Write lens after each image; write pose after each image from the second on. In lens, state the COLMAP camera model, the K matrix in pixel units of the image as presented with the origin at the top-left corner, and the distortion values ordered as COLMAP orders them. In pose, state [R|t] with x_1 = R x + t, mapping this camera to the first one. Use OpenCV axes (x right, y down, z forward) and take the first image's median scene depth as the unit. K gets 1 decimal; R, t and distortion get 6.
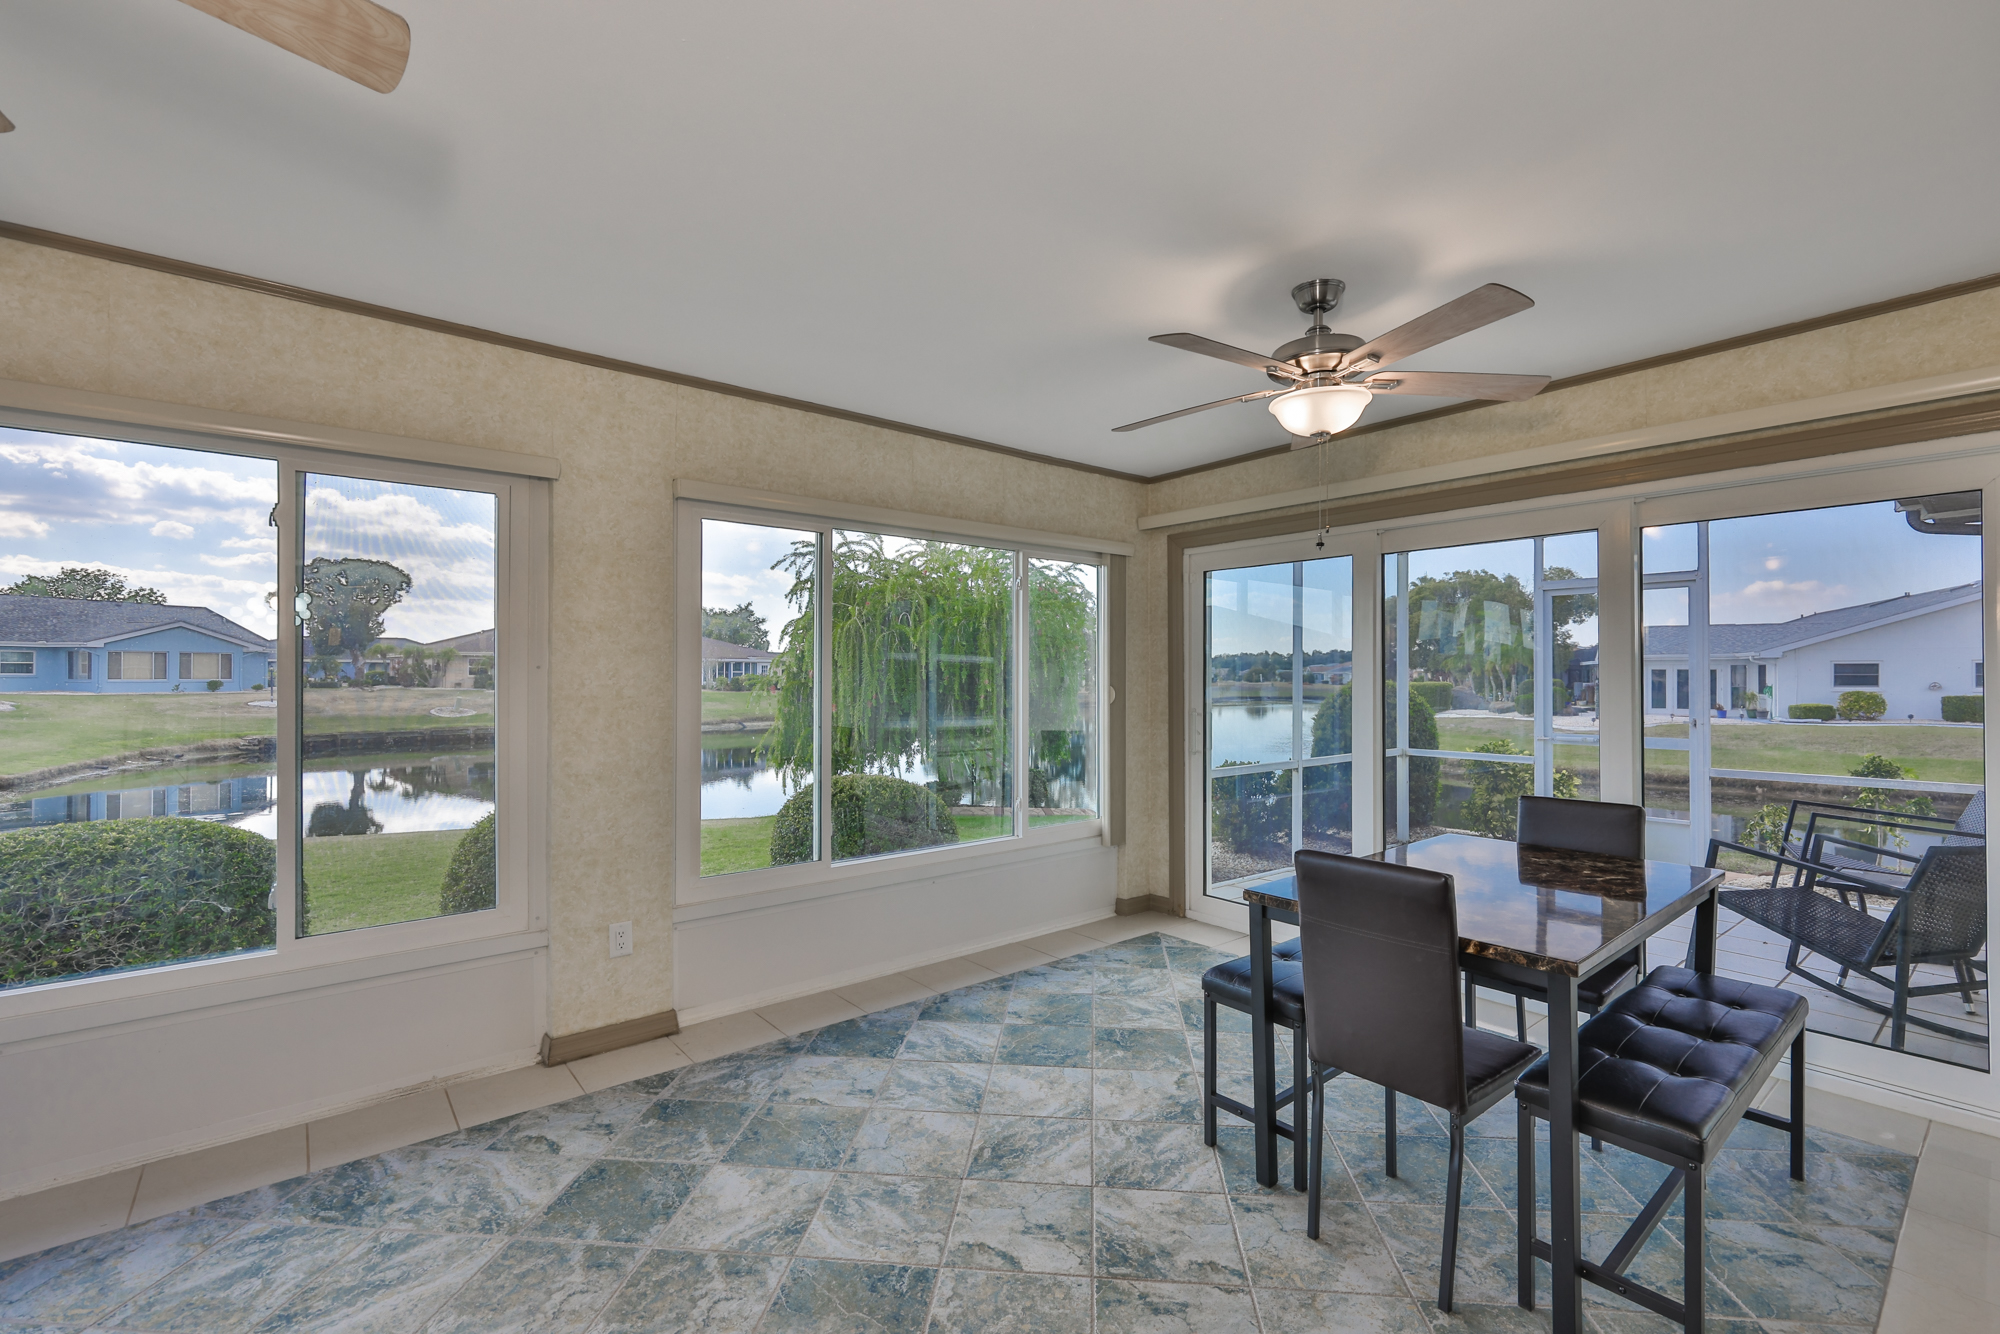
lens RADIAL K [[855.2, 0, 1010.8], [0, 855.2, 671.0], [0, 0, 1]] dist [-0.001243, 0.000300]
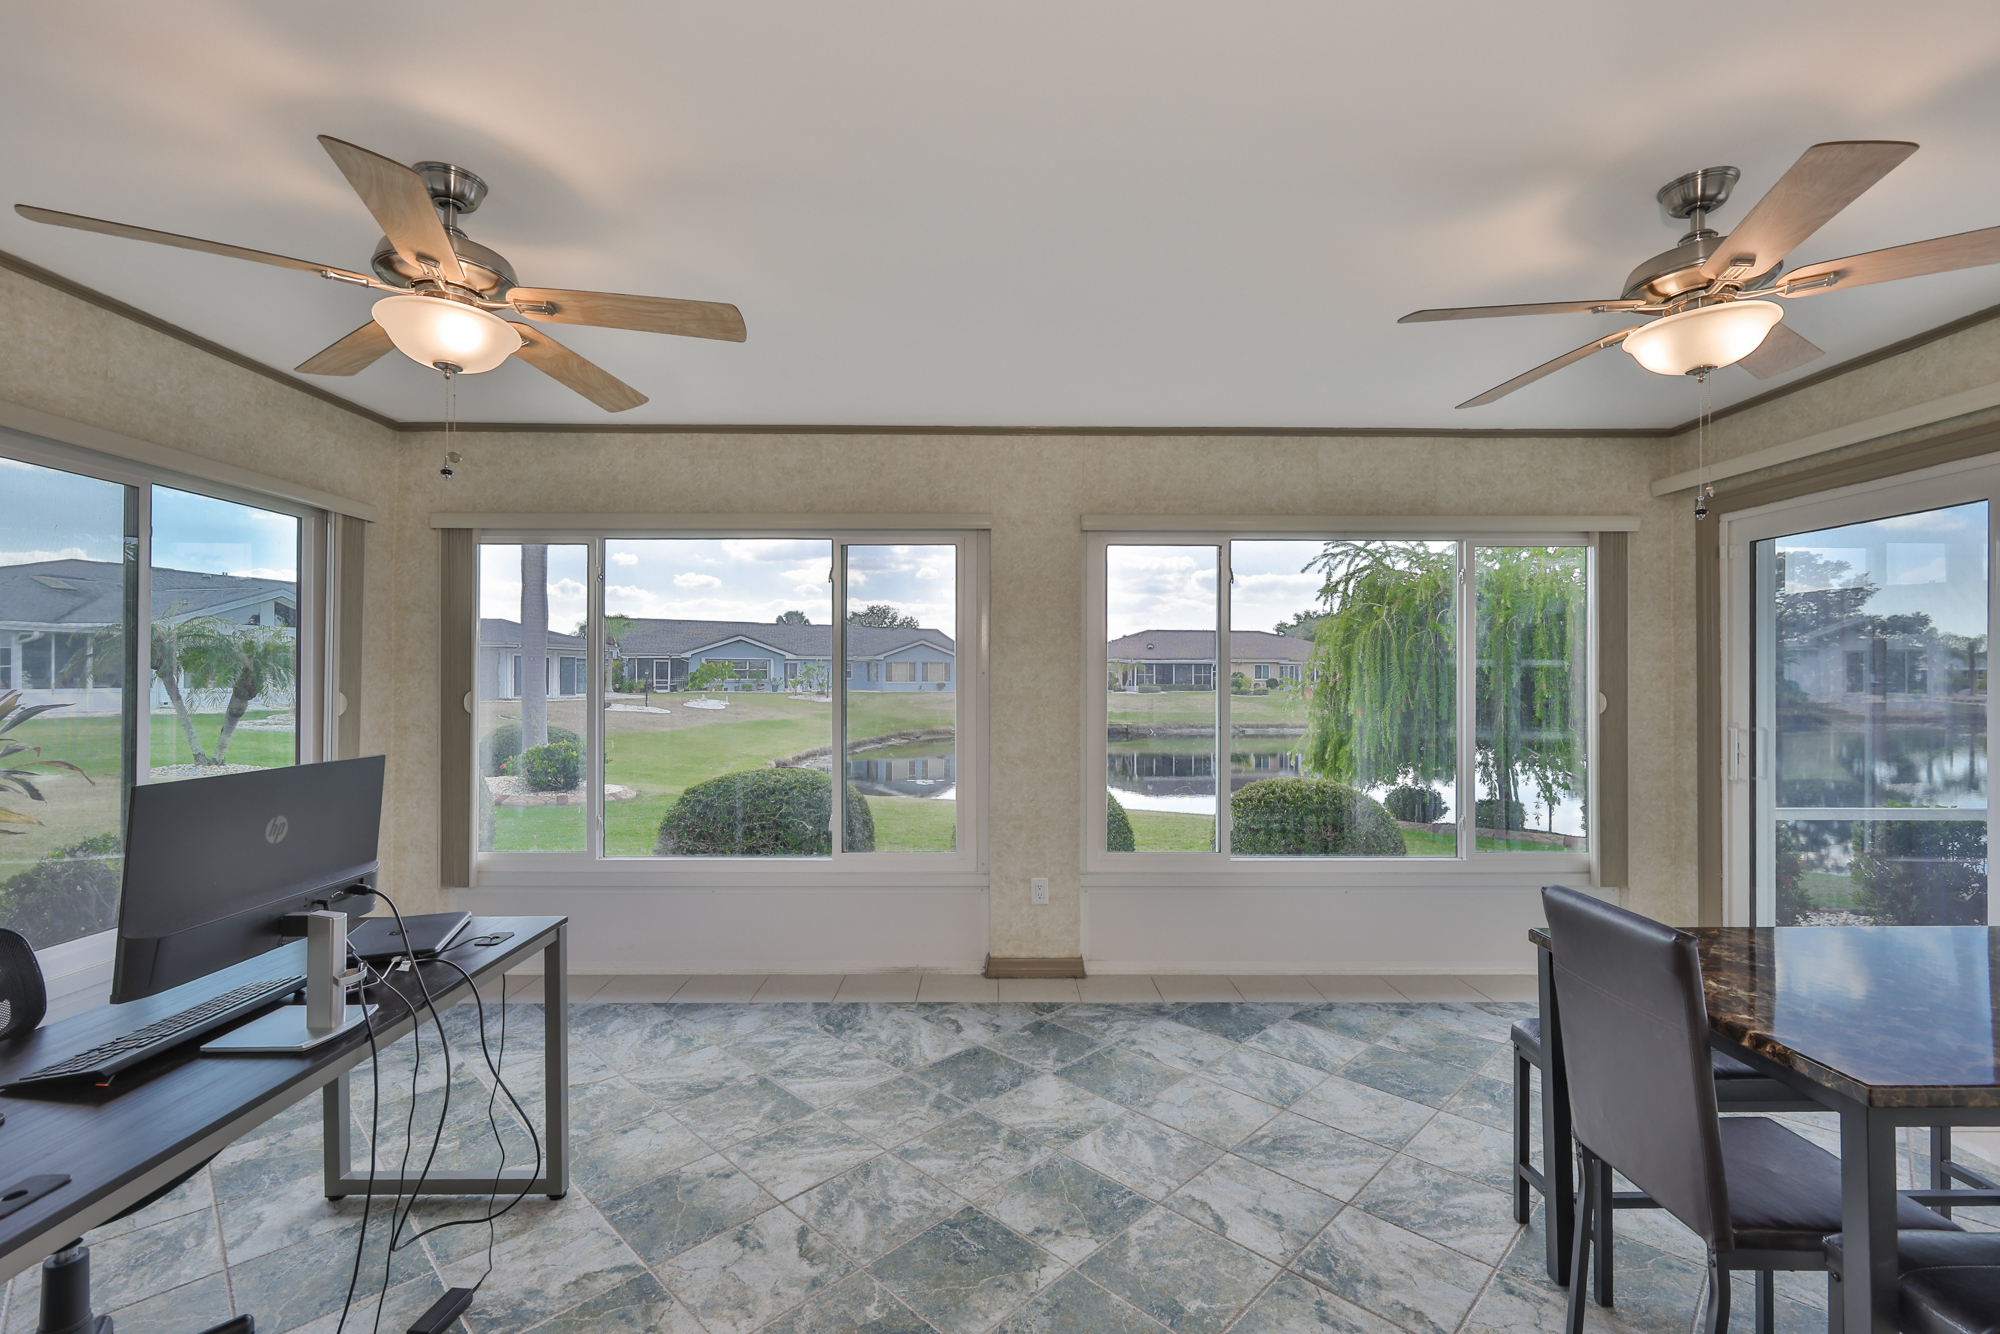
lens RADIAL K [[863.9, 0, 1007.0], [0, 863.9, 676.4], [0, 0, 1]] dist [-0.000935, 0.000690]
pose [[0.774922, -0.001553, -0.632055, 0.298310], [0.003084, 0.999994, 0.001323, -0.001061], [0.632050, -0.002974, 0.774922, -0.005459]]
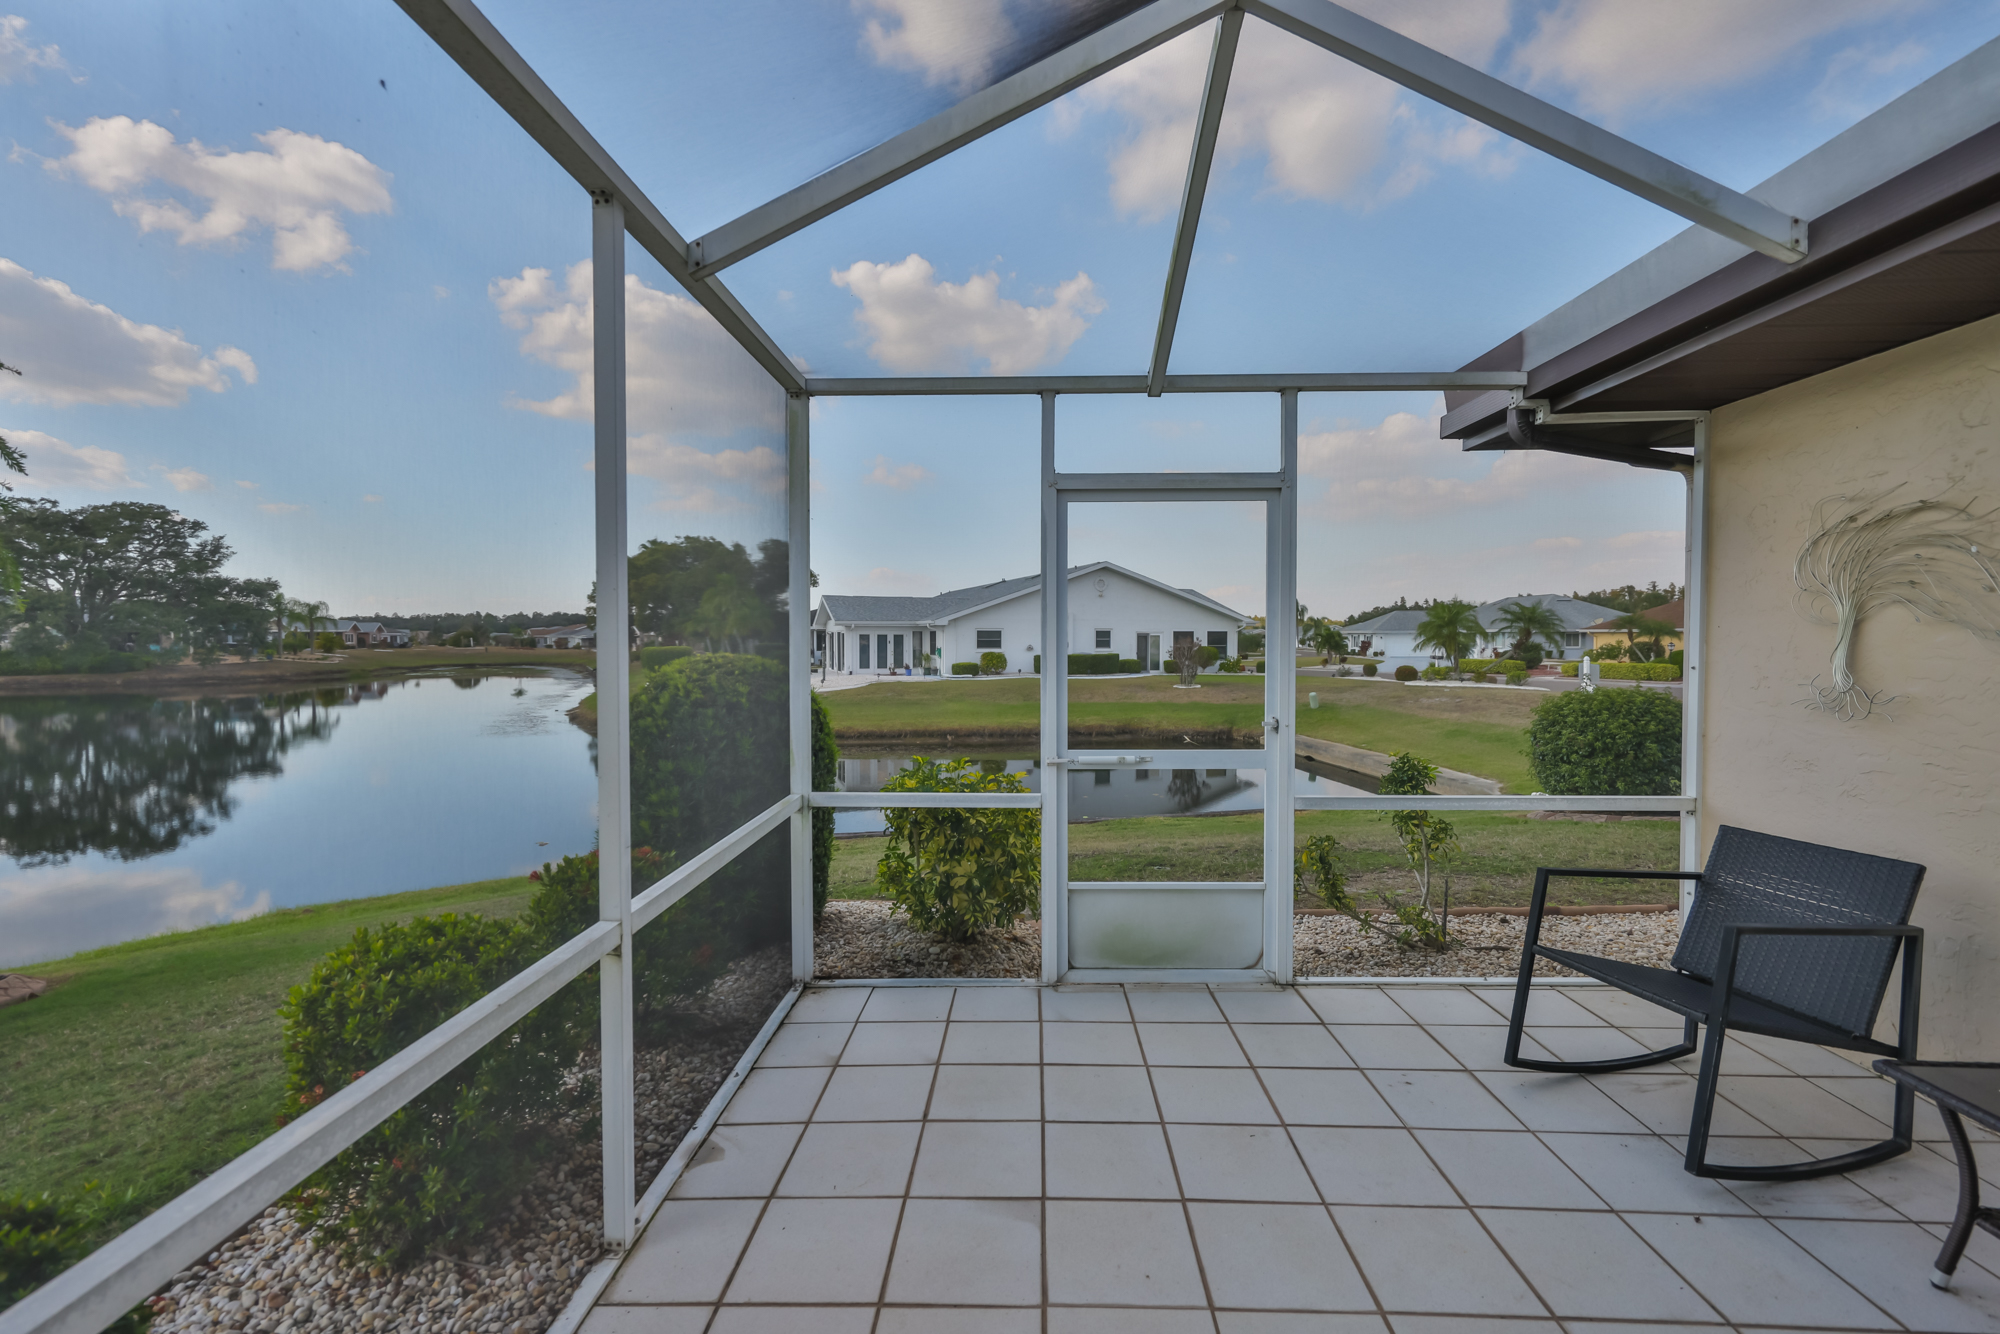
lens RADIAL K [[848.9, 0, 992.5], [0, 848.9, 664.5], [0, 0, 1]] dist [-0.001479, 0.000000]
pose [[0.670932, -0.022337, 0.741182, 0.394656], [-0.003638, 0.999435, 0.033413, -0.000659], [-0.741510, -0.025115, 0.670472, 1.362814]]
